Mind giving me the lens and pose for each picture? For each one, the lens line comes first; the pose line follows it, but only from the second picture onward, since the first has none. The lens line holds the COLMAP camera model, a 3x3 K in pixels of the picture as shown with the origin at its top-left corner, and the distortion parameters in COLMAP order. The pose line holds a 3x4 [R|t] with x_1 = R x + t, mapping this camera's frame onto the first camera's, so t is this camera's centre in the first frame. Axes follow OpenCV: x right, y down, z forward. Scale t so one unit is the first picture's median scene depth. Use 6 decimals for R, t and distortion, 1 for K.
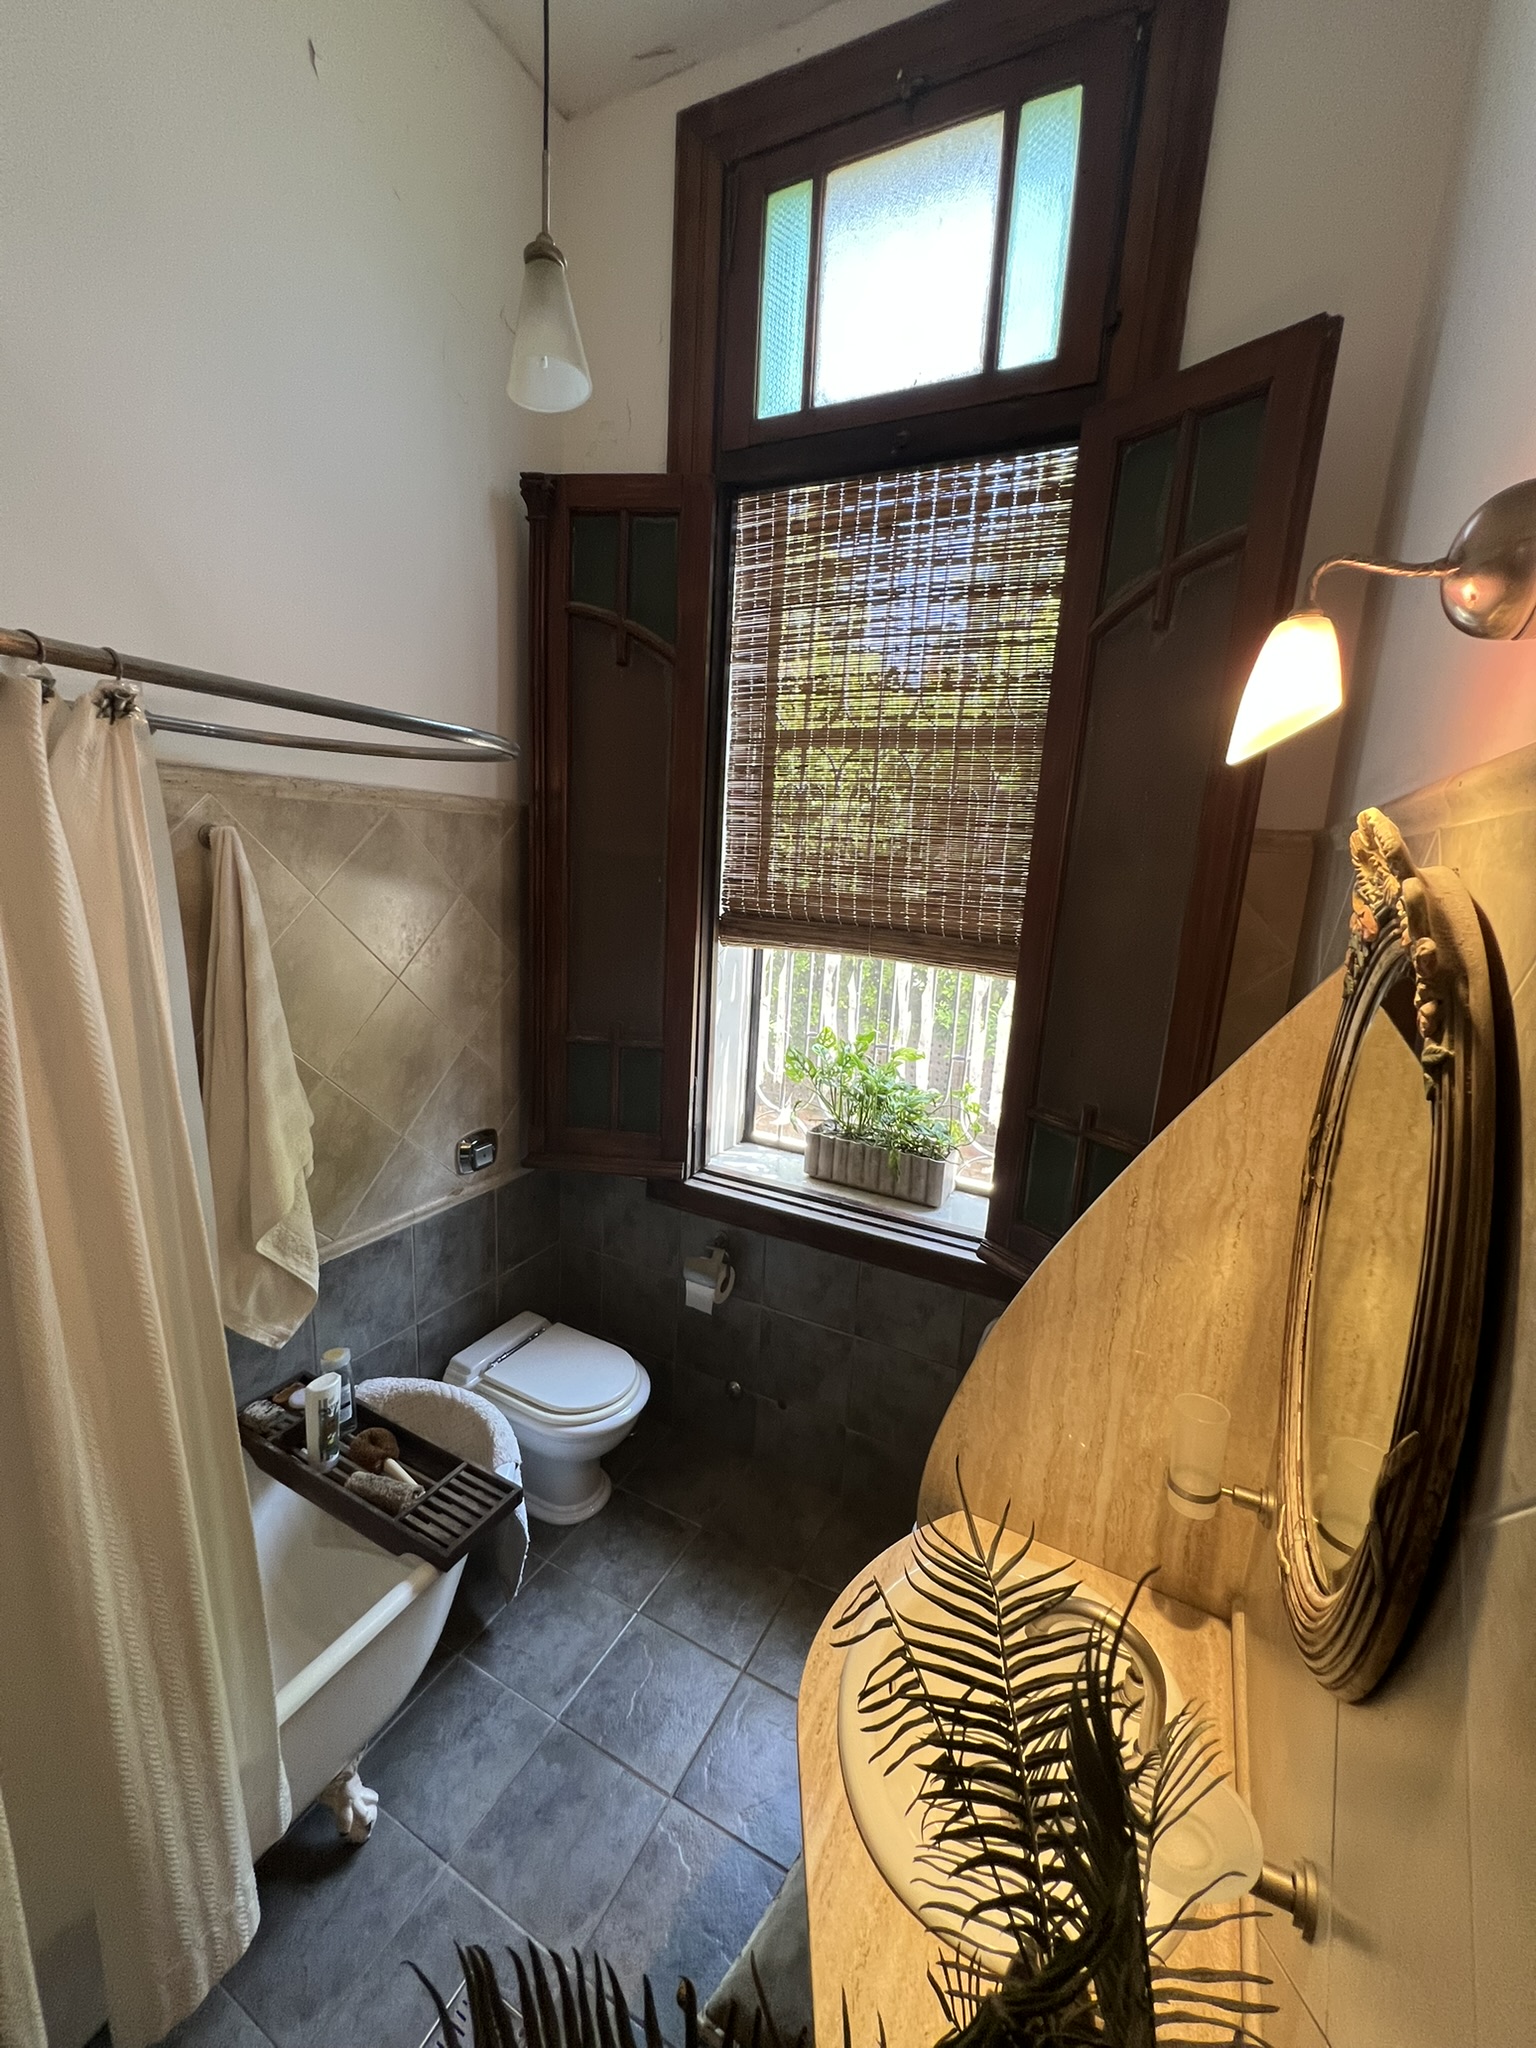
lens RADIAL K [[821.9, 0, 788.5], [0, 821.9, 1018.2], [0, 0, 1]] dist [-0.008872, 0.000201]
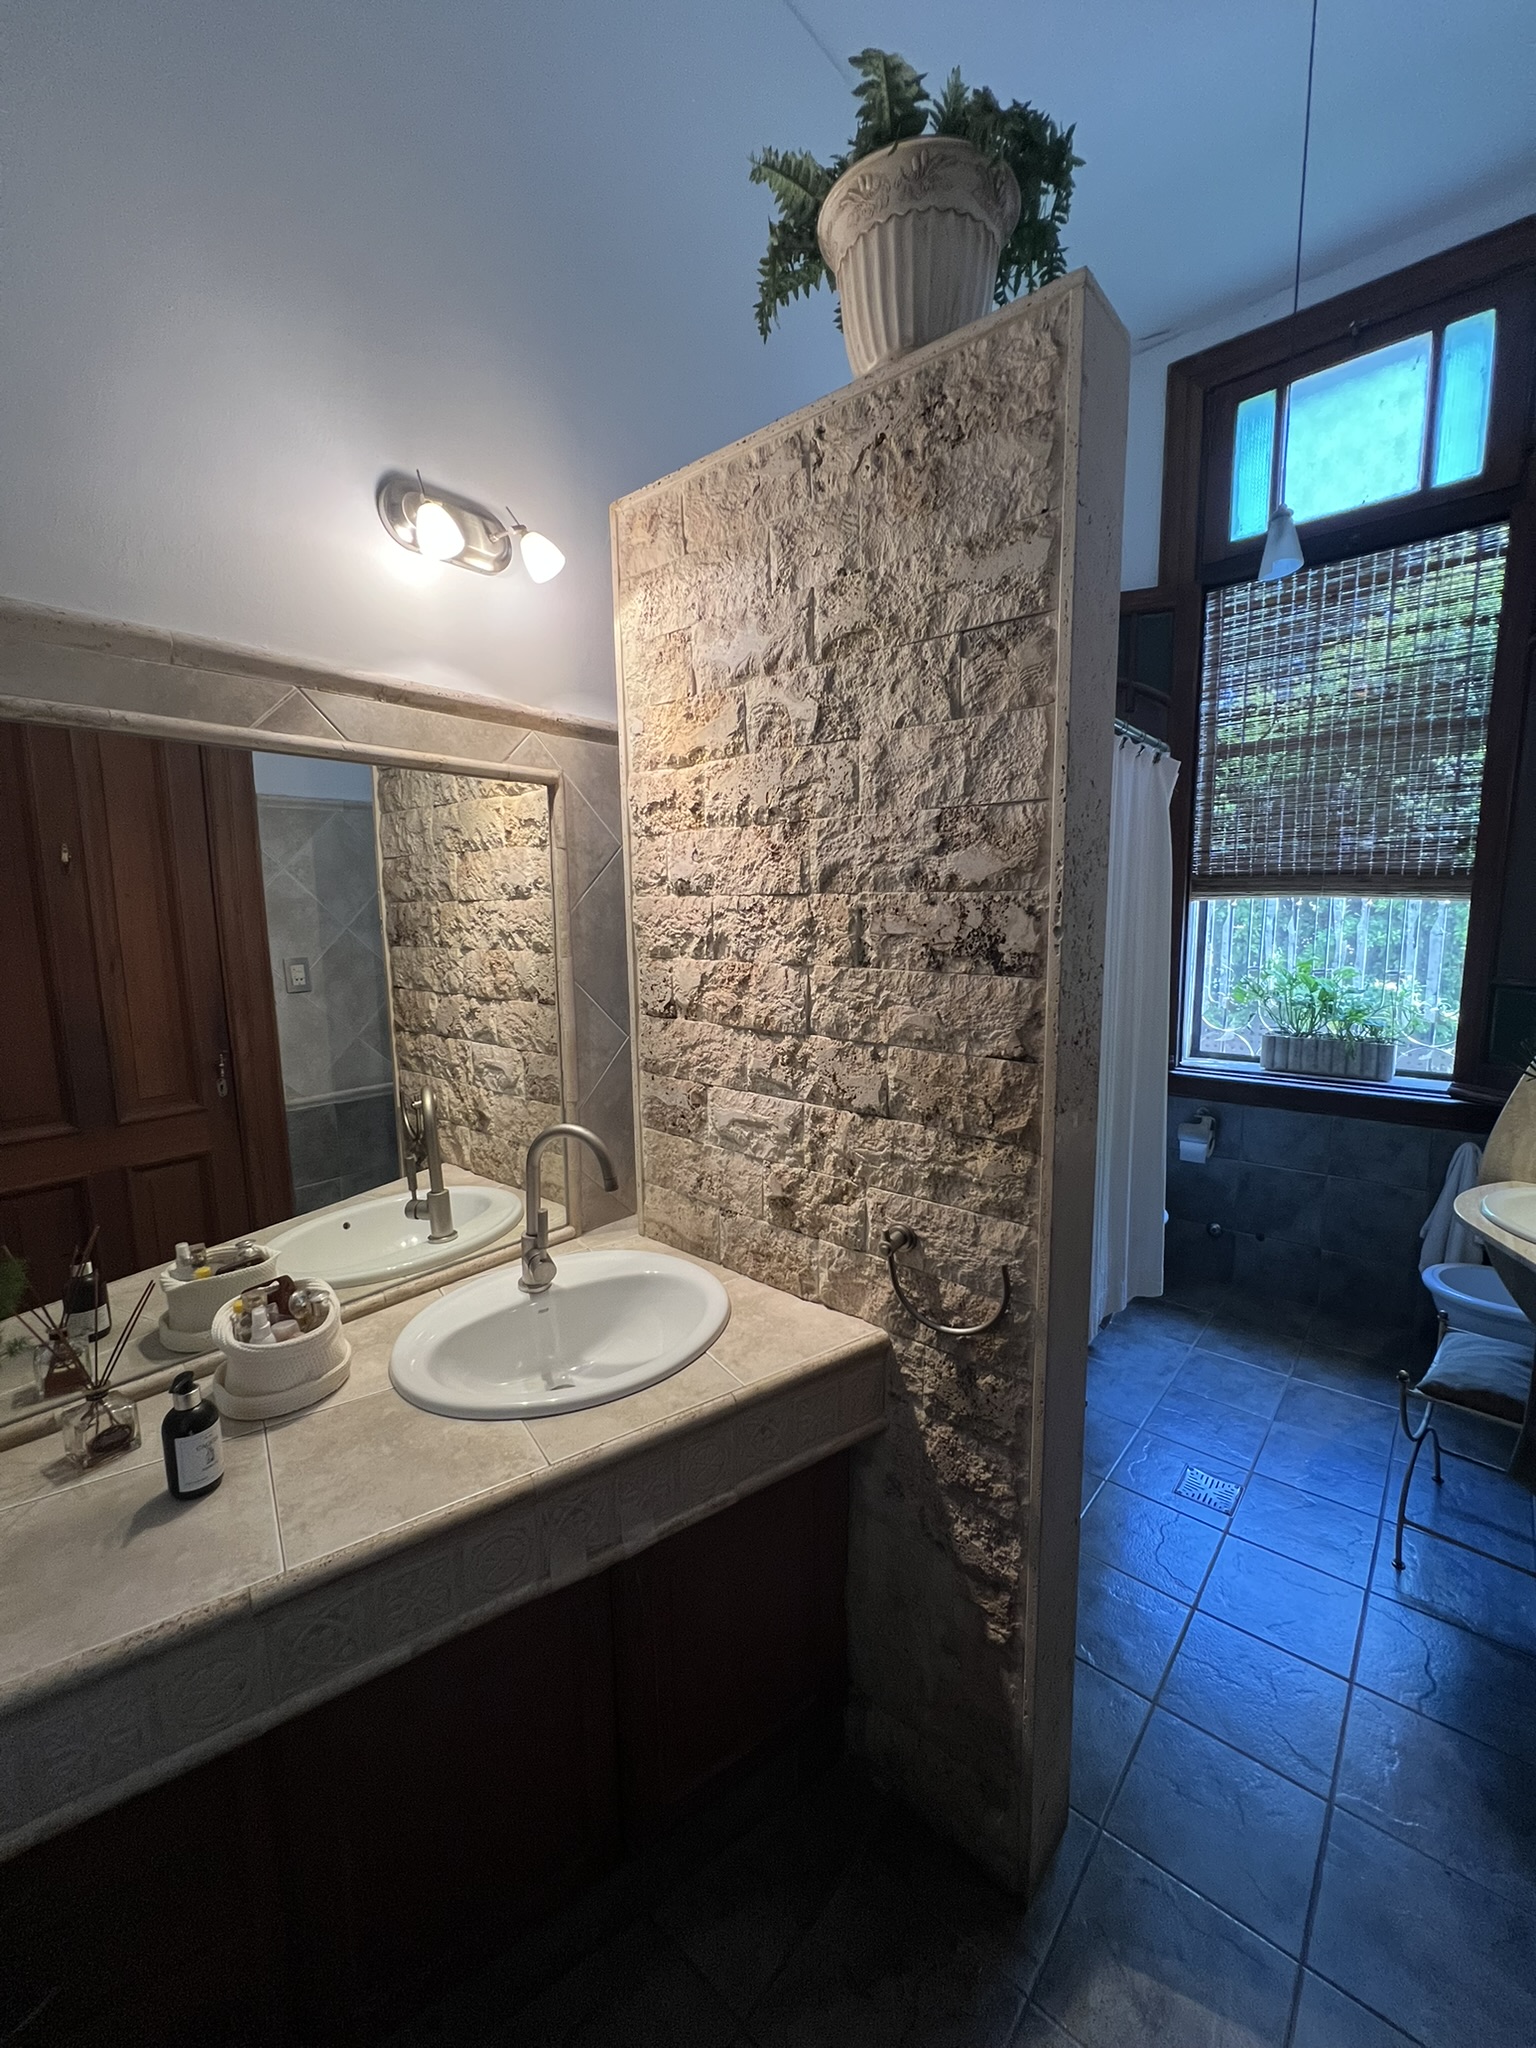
lens RADIAL K [[821.9, 0, 775.0], [0, 821.9, 1021.1], [0, 0, 1]] dist [-0.008872, 0.000201]
pose [[0.967632, -0.038280, -0.249445, -0.514860], [0.020318, 0.997037, -0.074189, 0.246882], [0.251546, 0.066720, 0.965543, -0.613368]]
